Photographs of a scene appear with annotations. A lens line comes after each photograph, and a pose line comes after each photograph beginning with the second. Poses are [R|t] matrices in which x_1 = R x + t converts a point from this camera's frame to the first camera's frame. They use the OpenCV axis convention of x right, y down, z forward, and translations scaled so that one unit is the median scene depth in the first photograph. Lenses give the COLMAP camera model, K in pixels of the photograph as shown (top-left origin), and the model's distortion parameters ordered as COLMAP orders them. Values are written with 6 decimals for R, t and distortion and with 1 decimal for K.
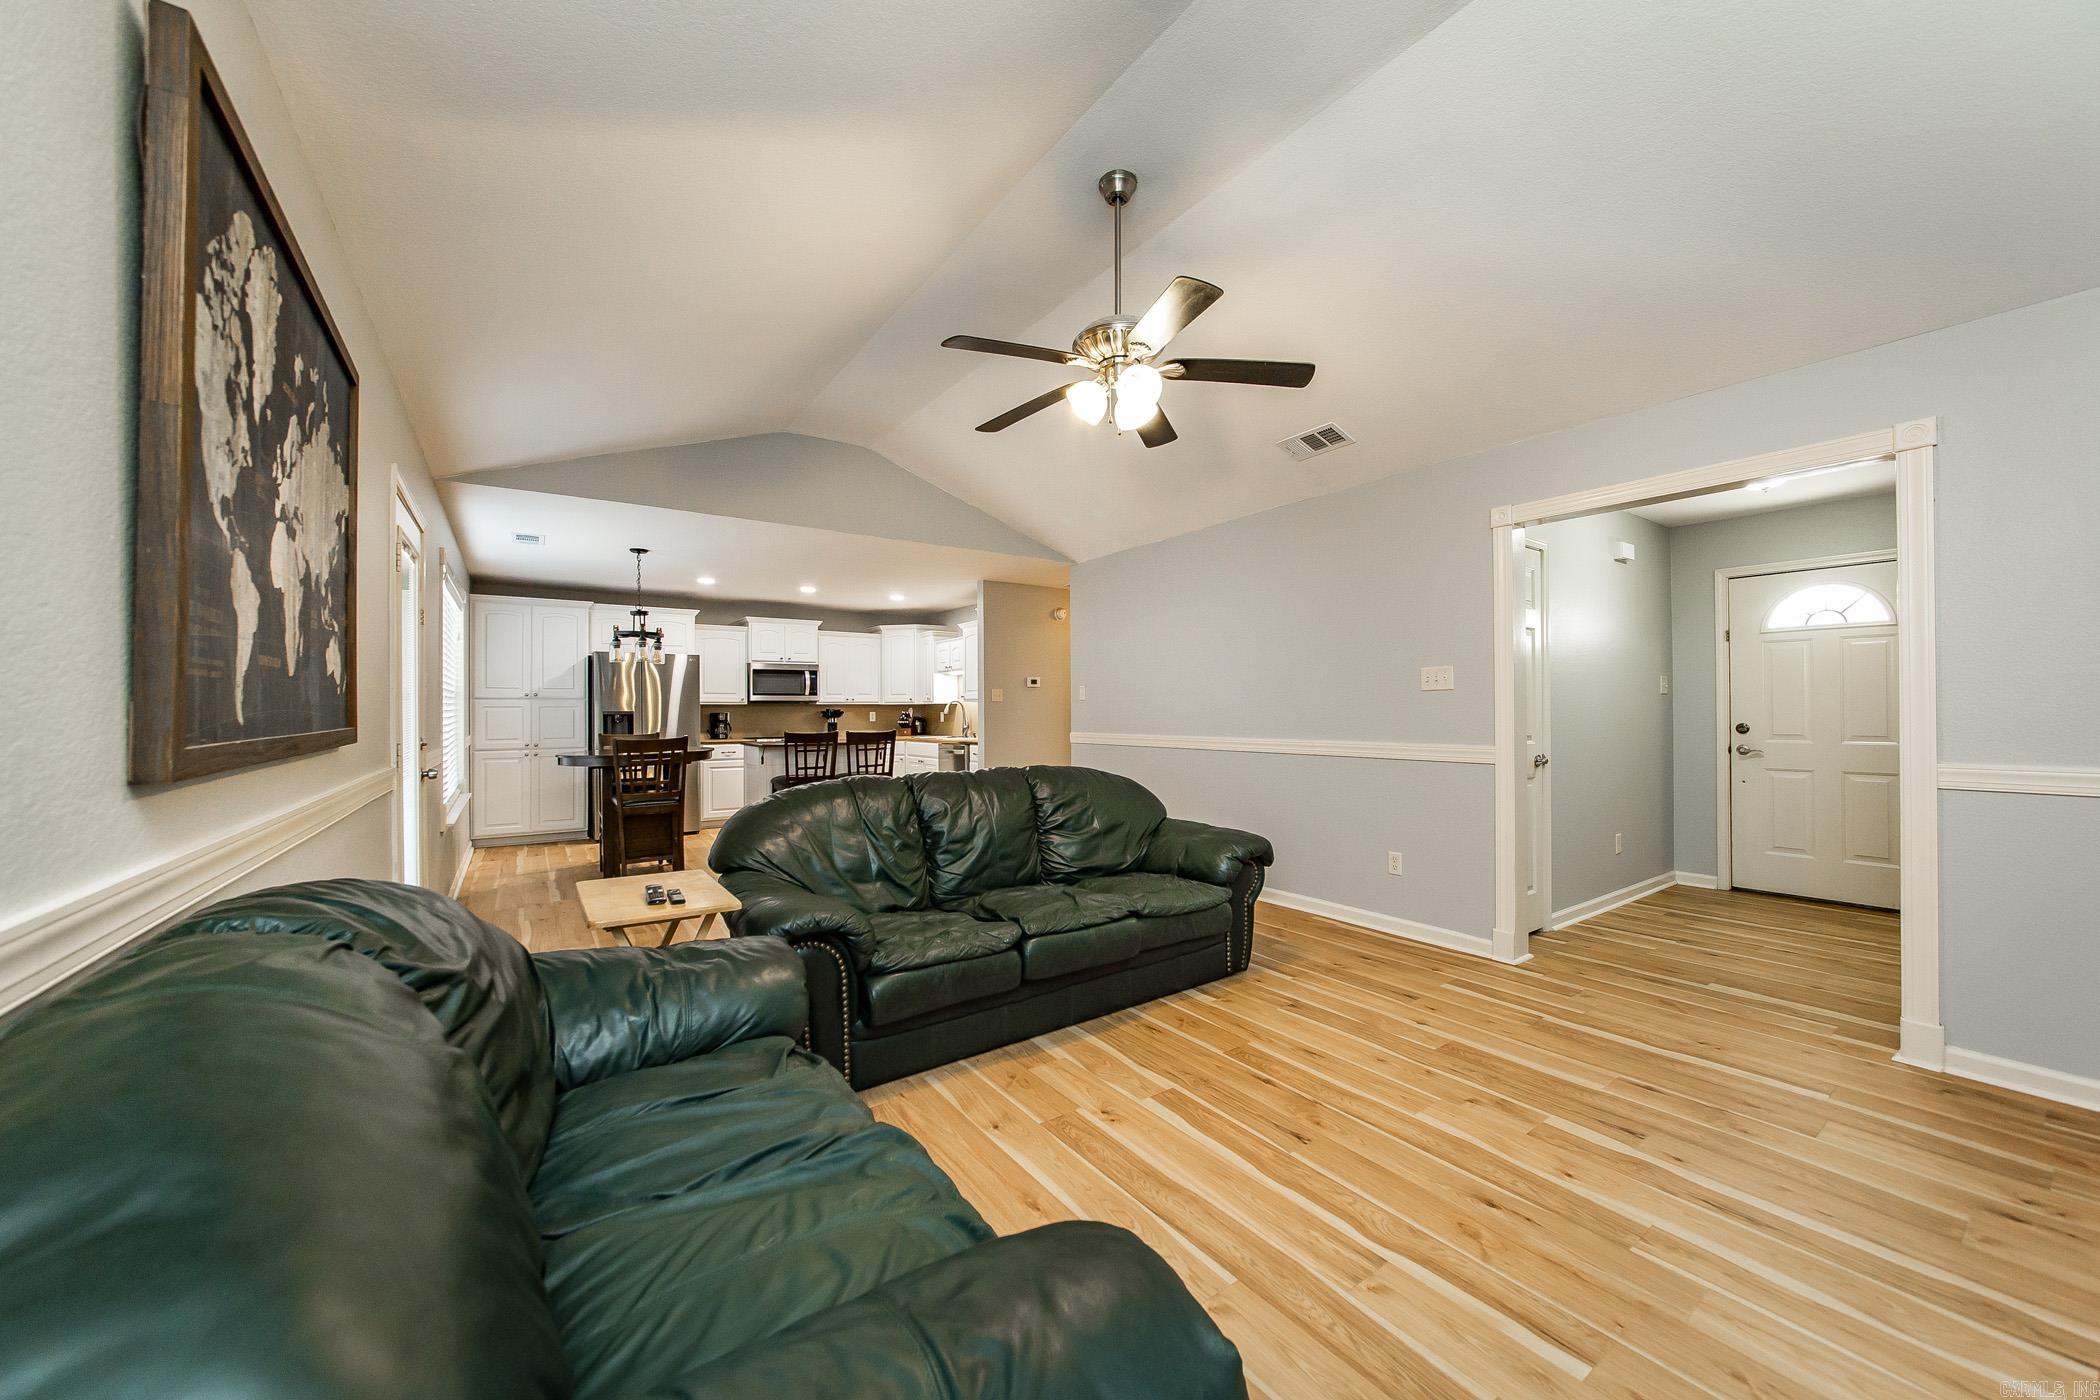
lens RADIAL K [[764.4, 0, 1044.5], [0, 764.4, 705.2], [0, 0, 1]] dist [-0.009086, -0.000174]
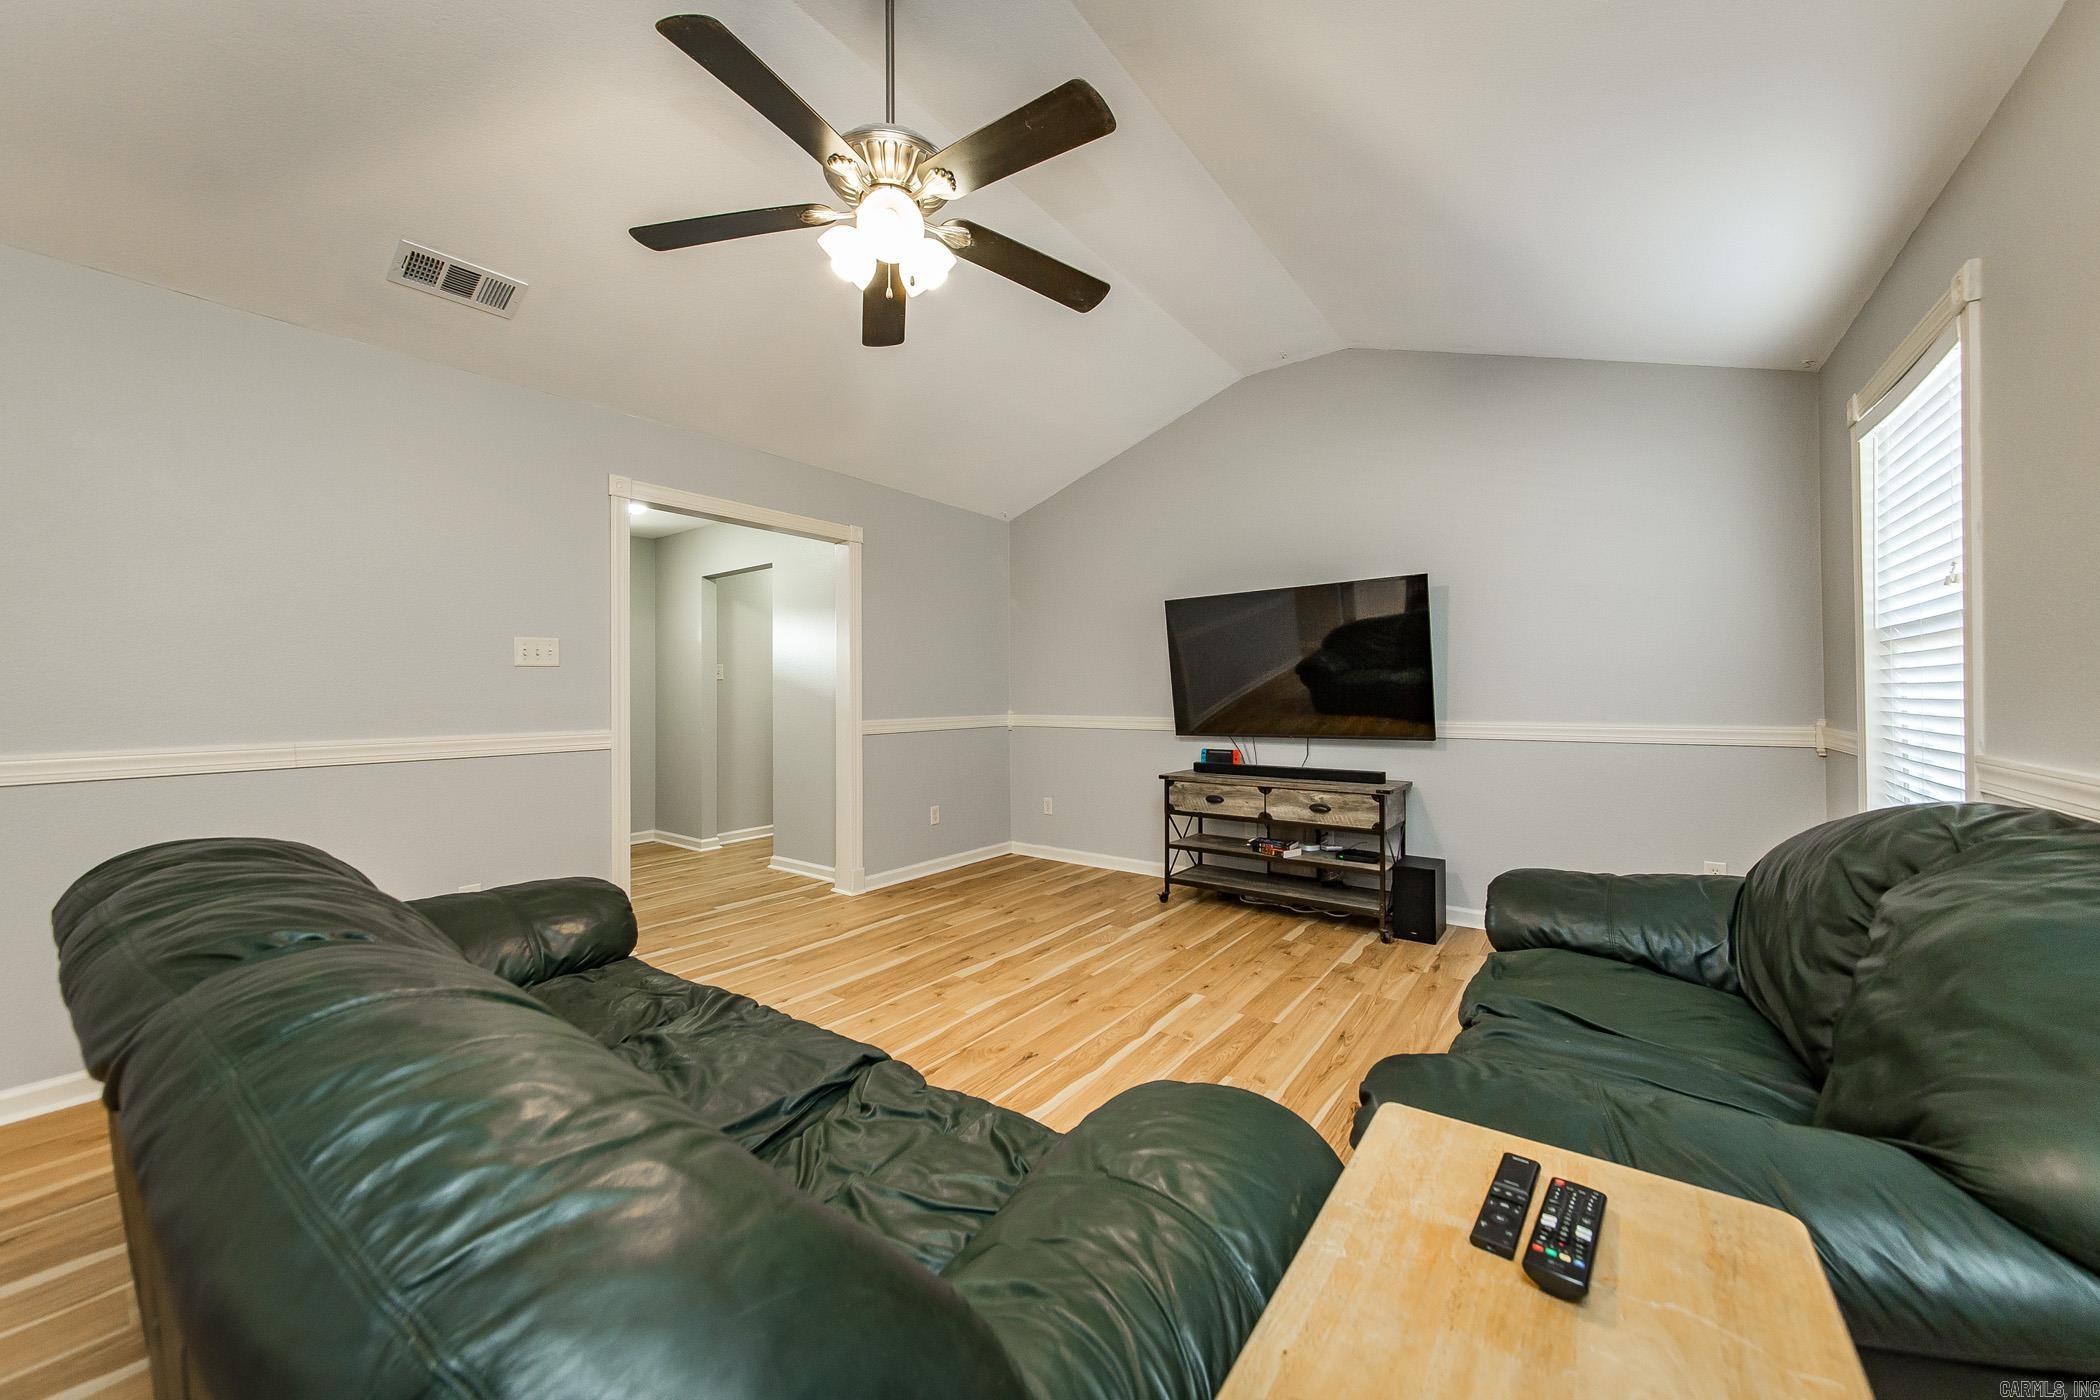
lens RADIAL K [[753.9, 0, 1042.4], [0, 753.9, 682.4], [0, 0, 1]] dist [-0.000439, -0.000066]
pose [[-0.314831, 0.021410, 0.948906, -0.498153], [0.000614, 0.999750, -0.022353, 0.018837], [-0.949147, -0.006455, -0.314766, 0.878044]]
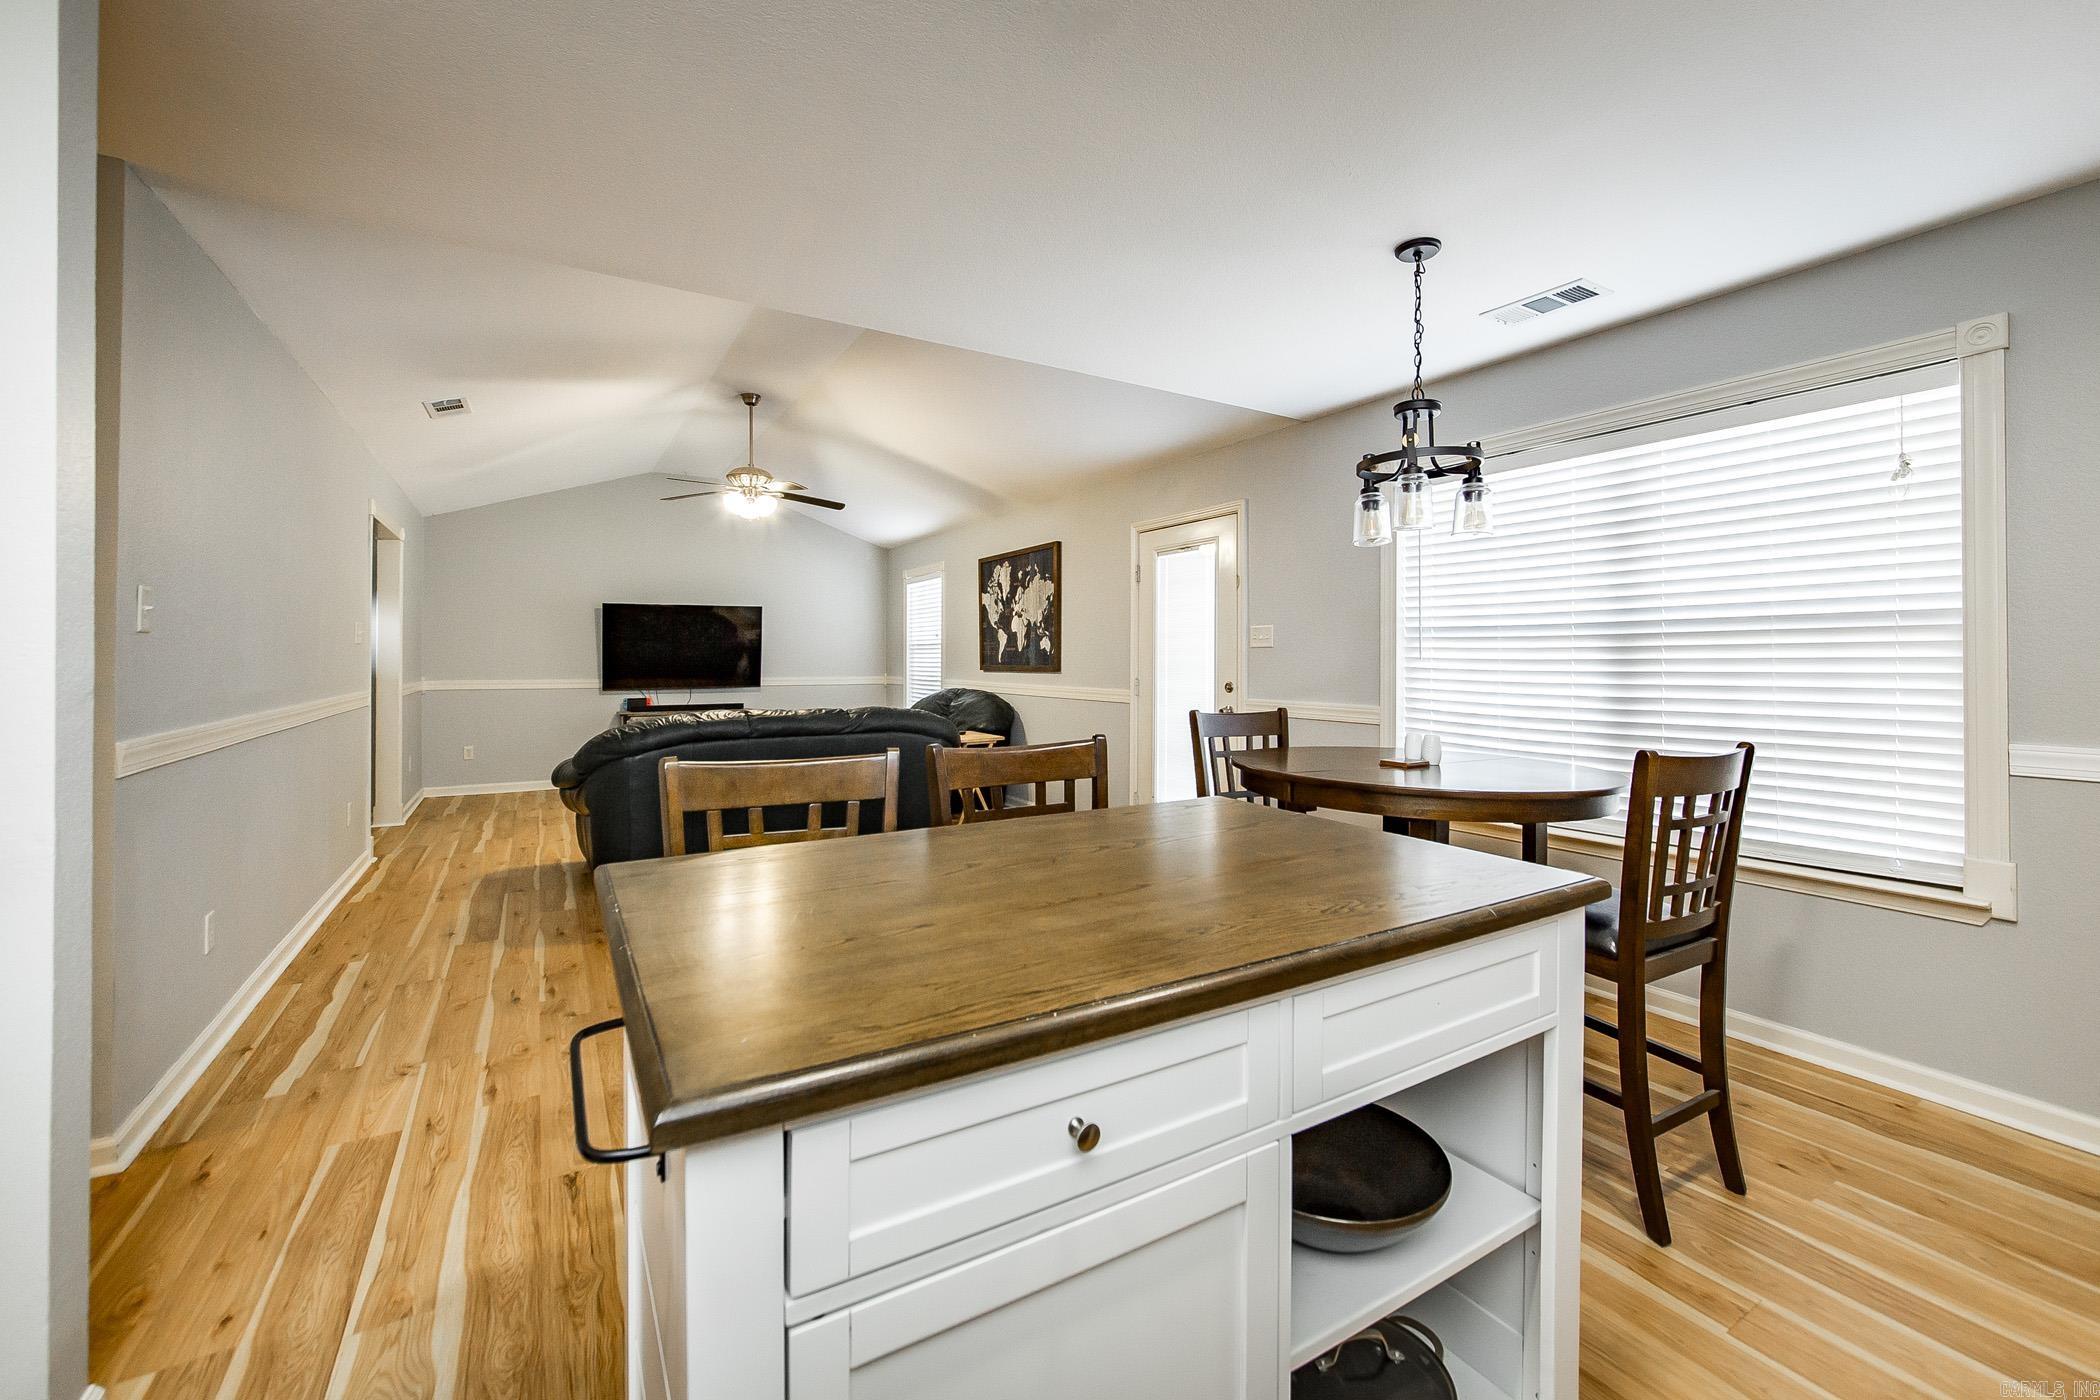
lens RADIAL K [[852.8, 0, 1048.0], [0, 852.8, 655.8], [0, 0, 1]] dist [-0.000129, -0.000138]
pose [[-0.998190, 0.003985, 0.060004, -0.657762], [0.003373, 0.999941, -0.010296, 0.015070], [-0.060042, -0.010075, -0.998145, 2.575289]]
